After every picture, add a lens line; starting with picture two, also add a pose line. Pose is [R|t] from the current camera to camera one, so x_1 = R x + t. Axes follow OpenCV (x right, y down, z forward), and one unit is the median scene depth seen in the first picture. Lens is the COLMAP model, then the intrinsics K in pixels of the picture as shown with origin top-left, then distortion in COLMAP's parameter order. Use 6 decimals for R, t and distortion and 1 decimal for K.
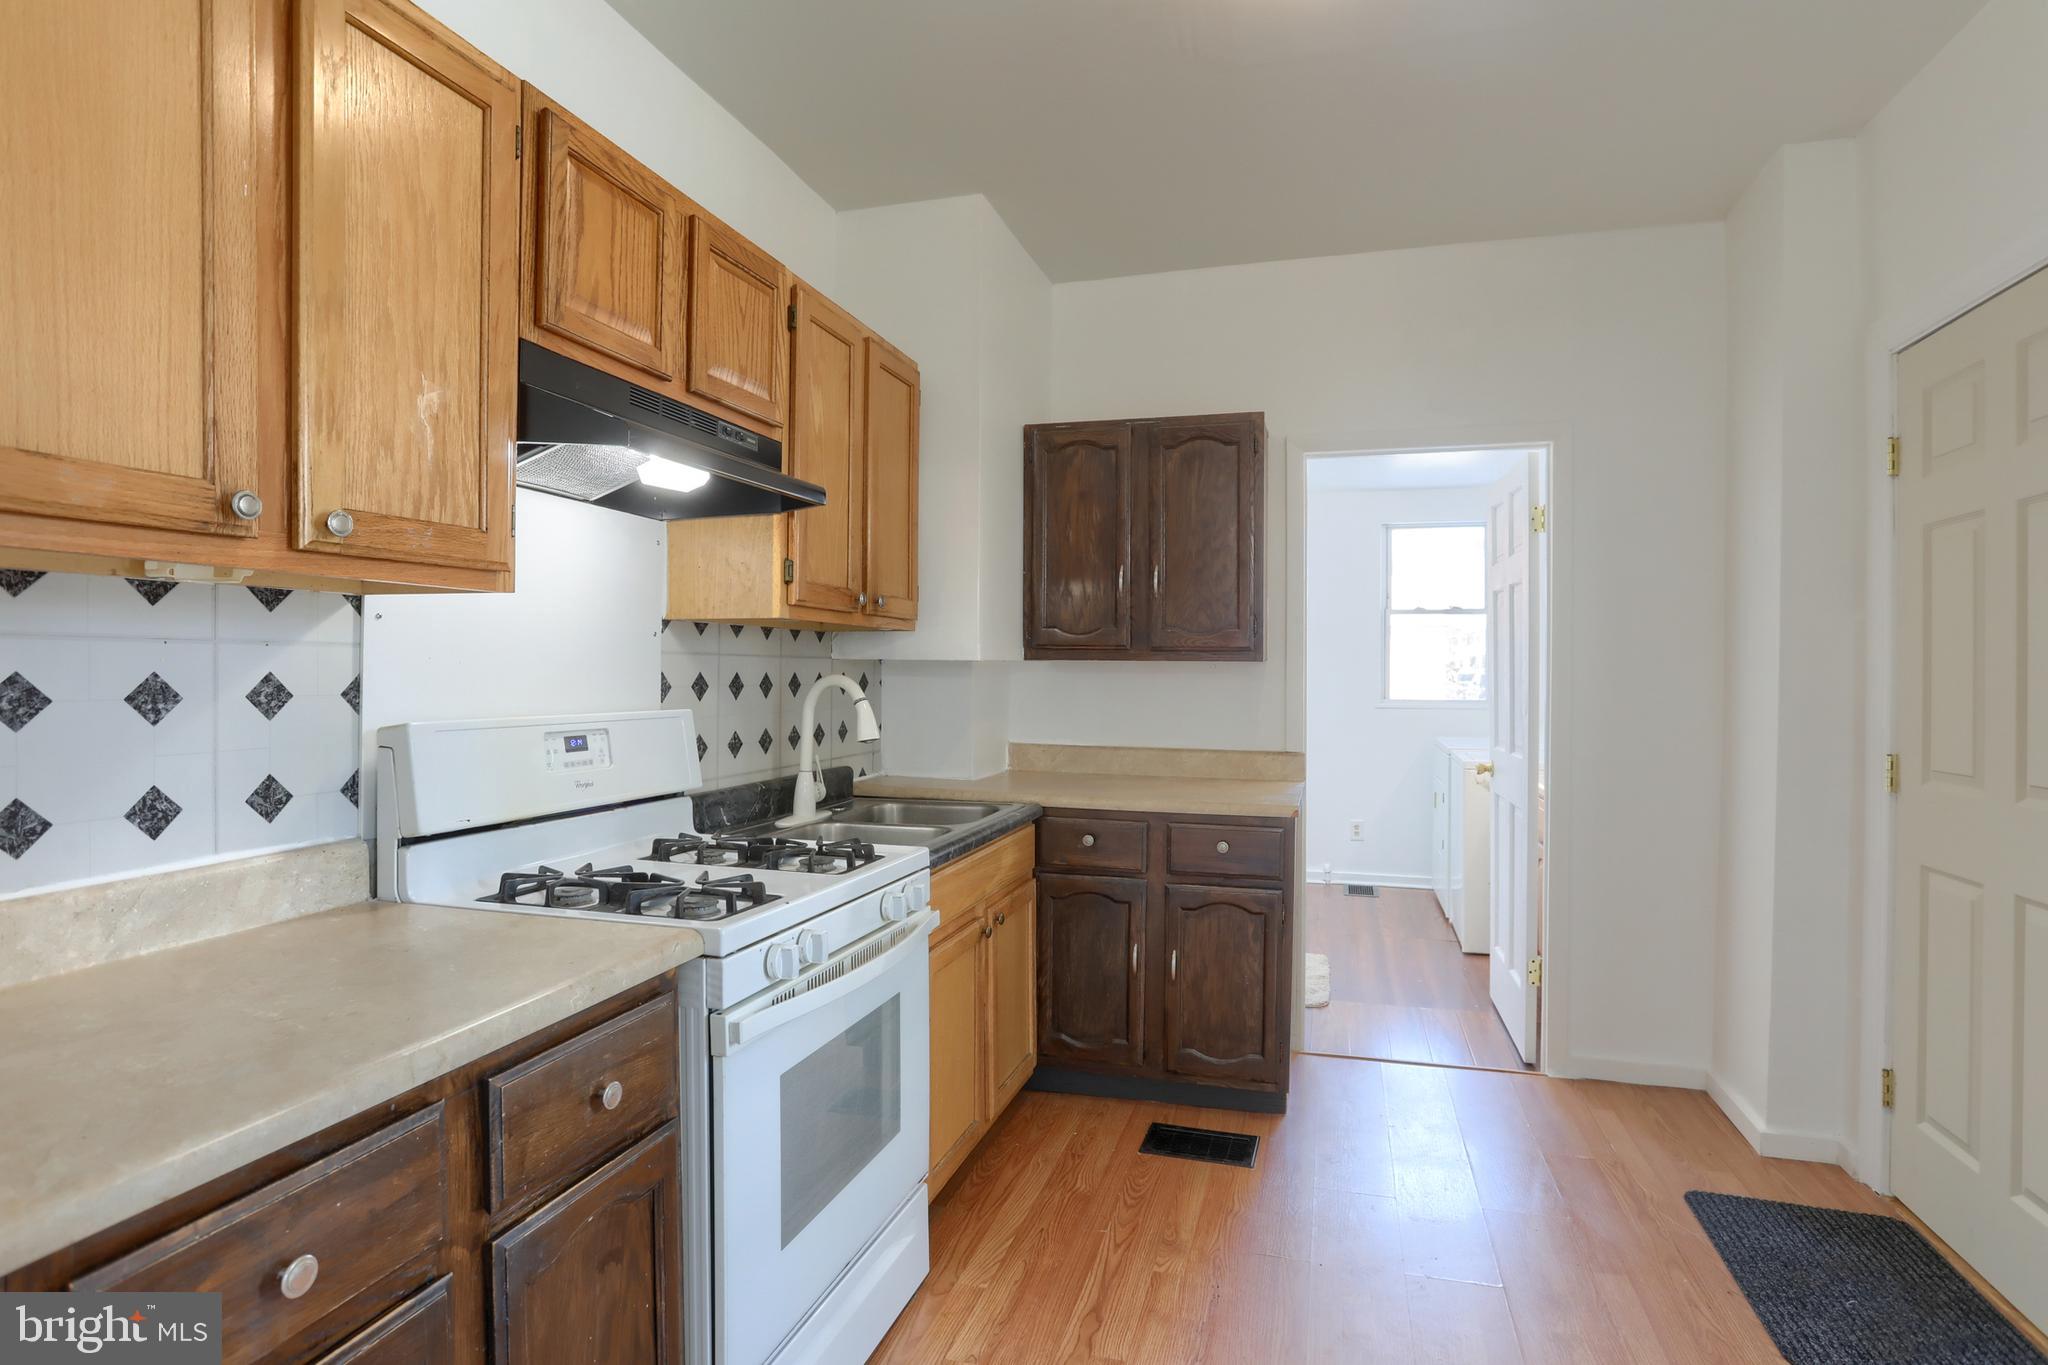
lens RADIAL K [[1063.9, 0, 1024.0], [0, 1063.9, 682.5], [0, 0, 1]] dist [-0.043979, 0.024706]
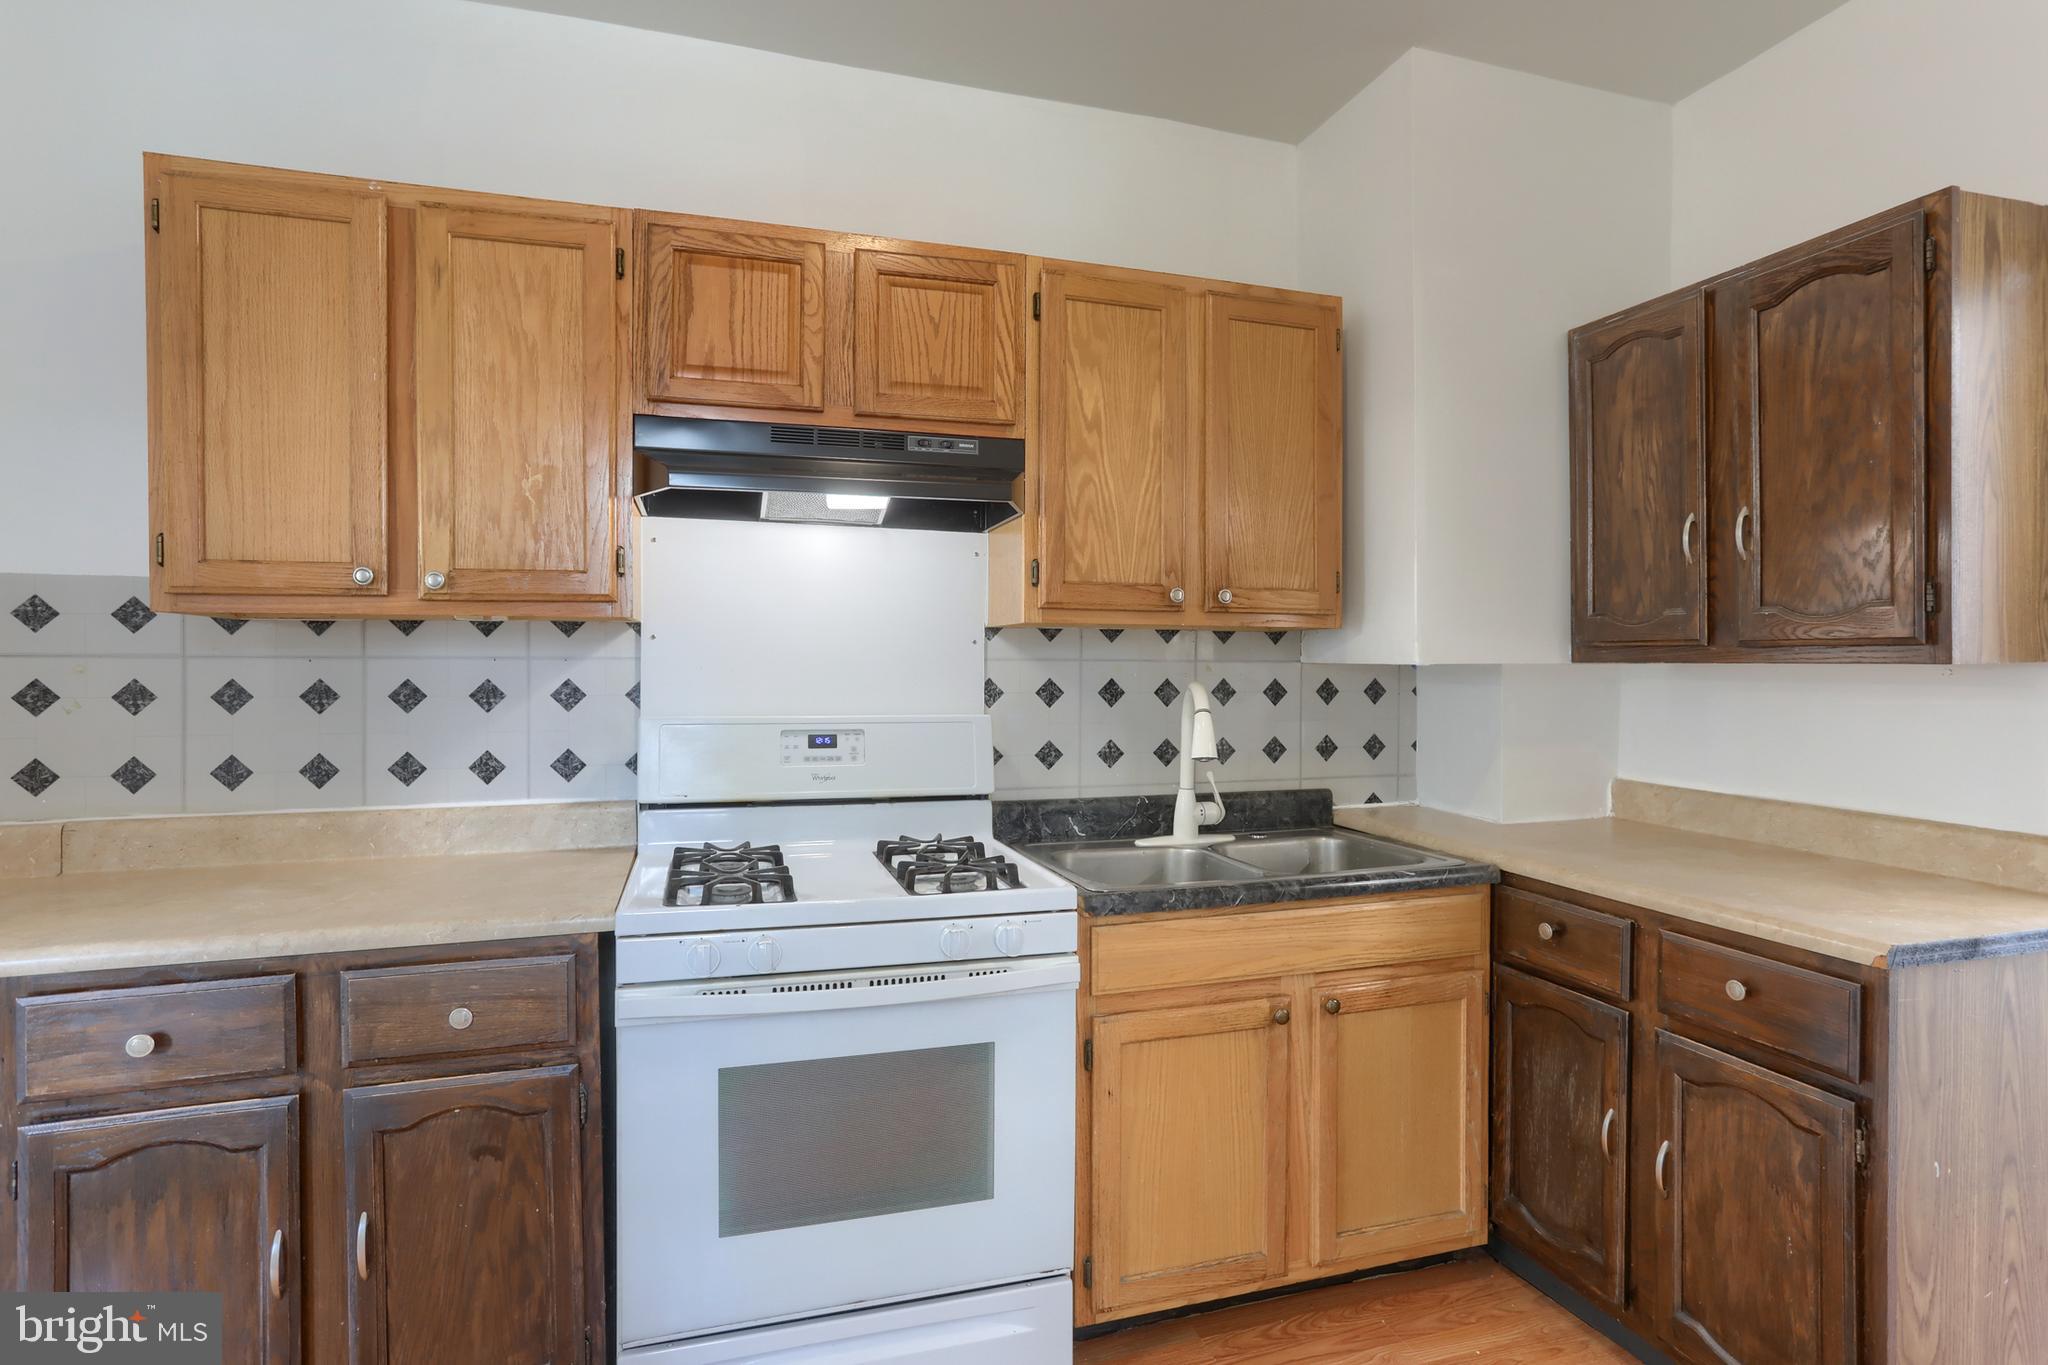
lens RADIAL K [[1039.1, 0, 1031.0], [0, 1039.1, 673.8], [0, 0, 1]] dist [-0.057526, 0.042130]
pose [[0.559167, 0.003615, -0.829047, 0.468800], [-0.009547, 0.999952, -0.002079, -0.011379], [0.829000, 0.009078, 0.559175, 0.412328]]
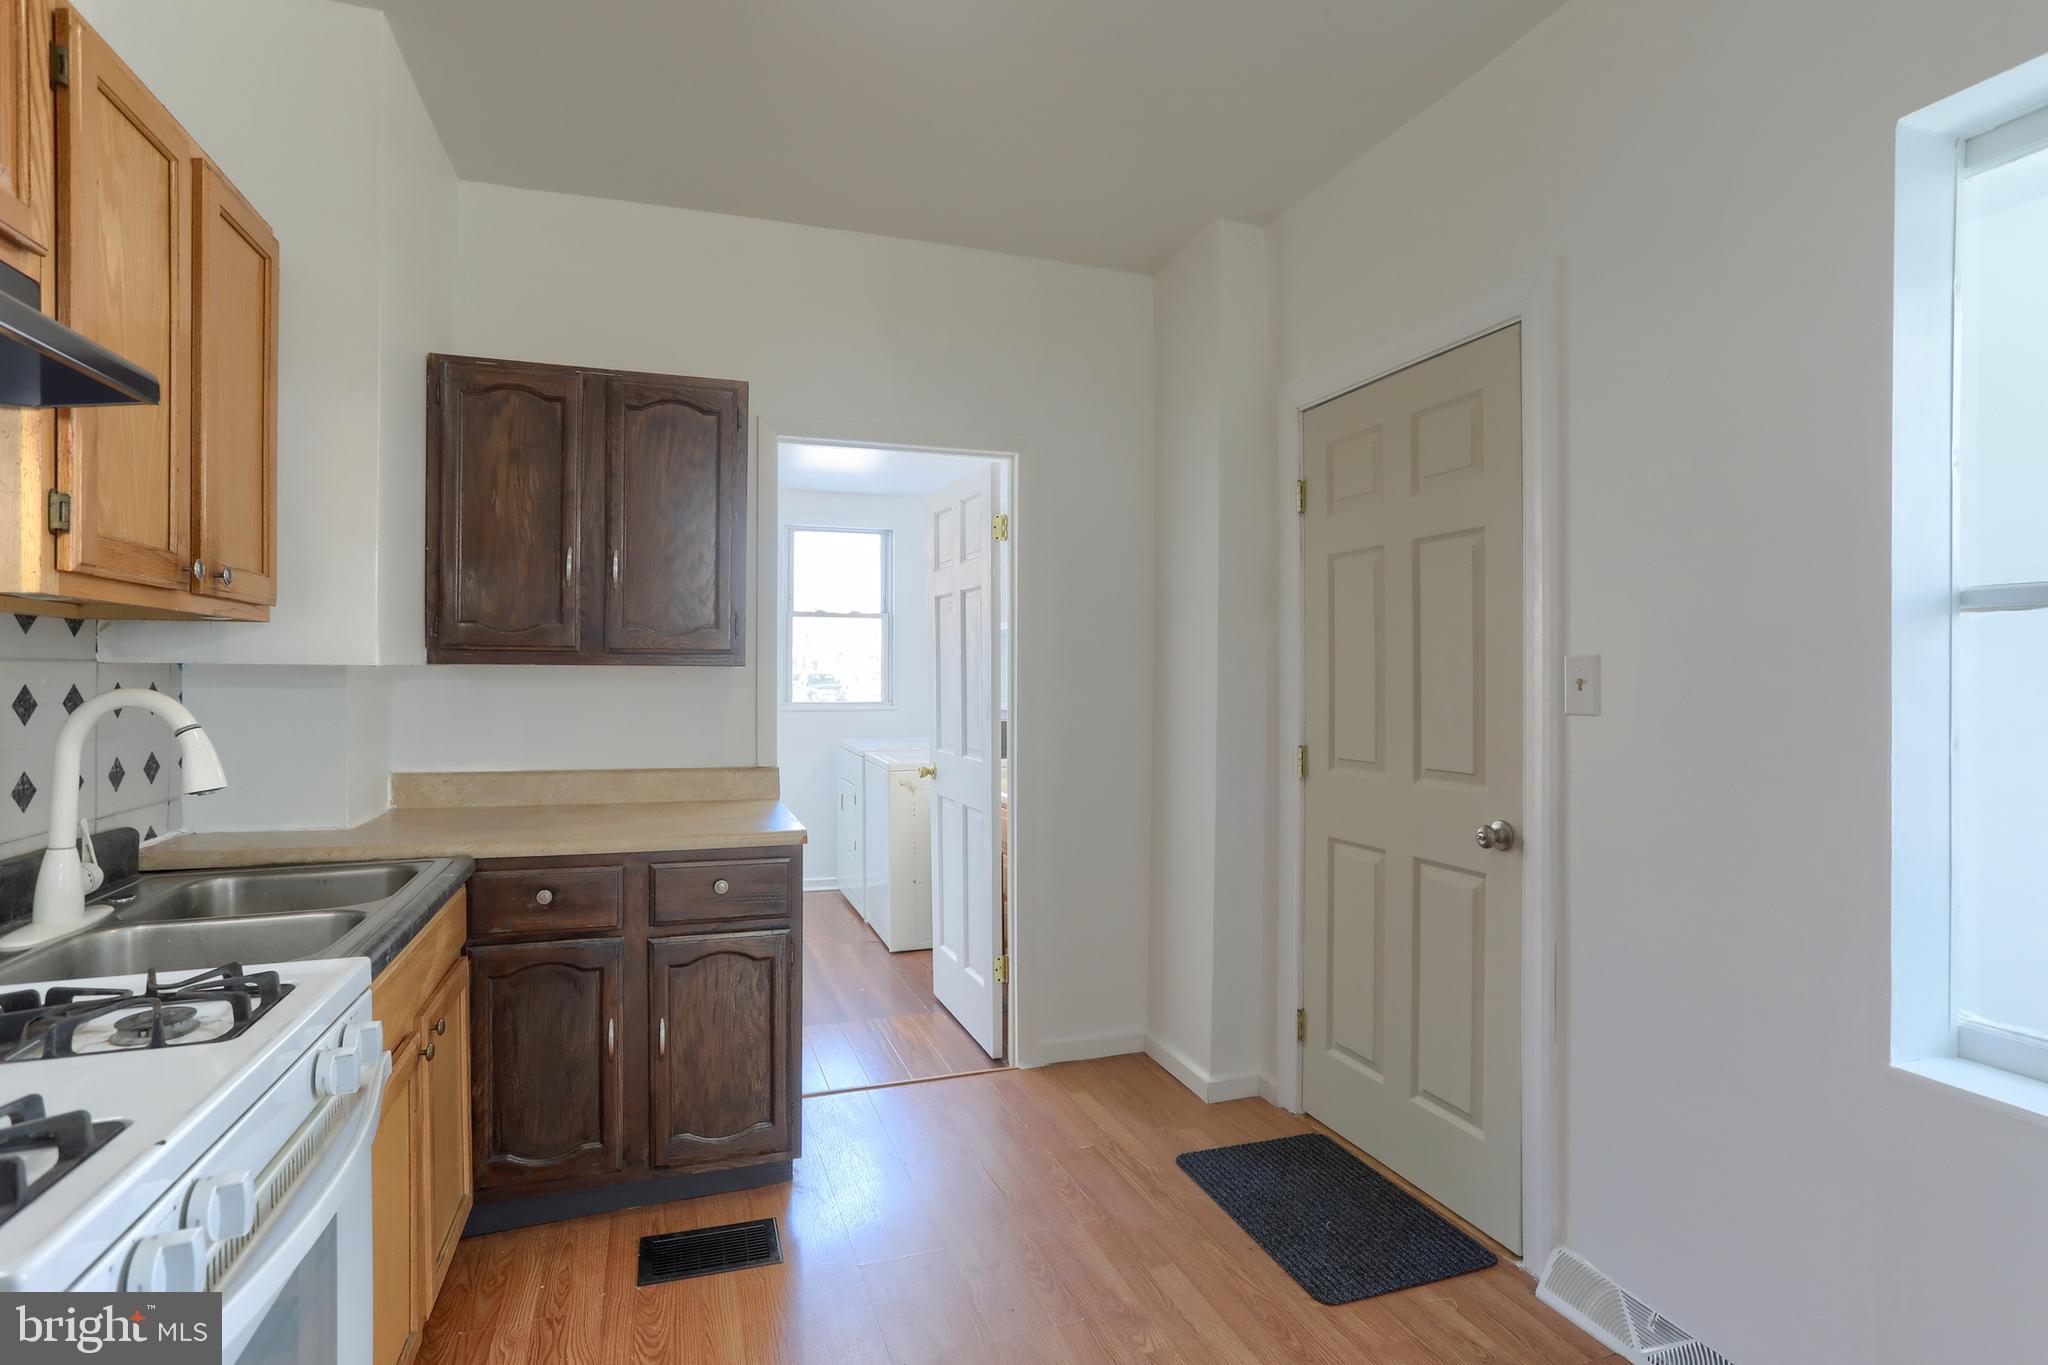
lens RADIAL K [[1039.1, 0, 1031.0], [0, 1039.1, 673.8], [0, 0, 1]] dist [-0.057526, 0.042130]
pose [[0.807898, -0.003209, 0.589314, -0.105426], [0.008107, 0.999951, -0.005668, -0.008397], [-0.589267, 0.009357, 0.807884, 0.207626]]
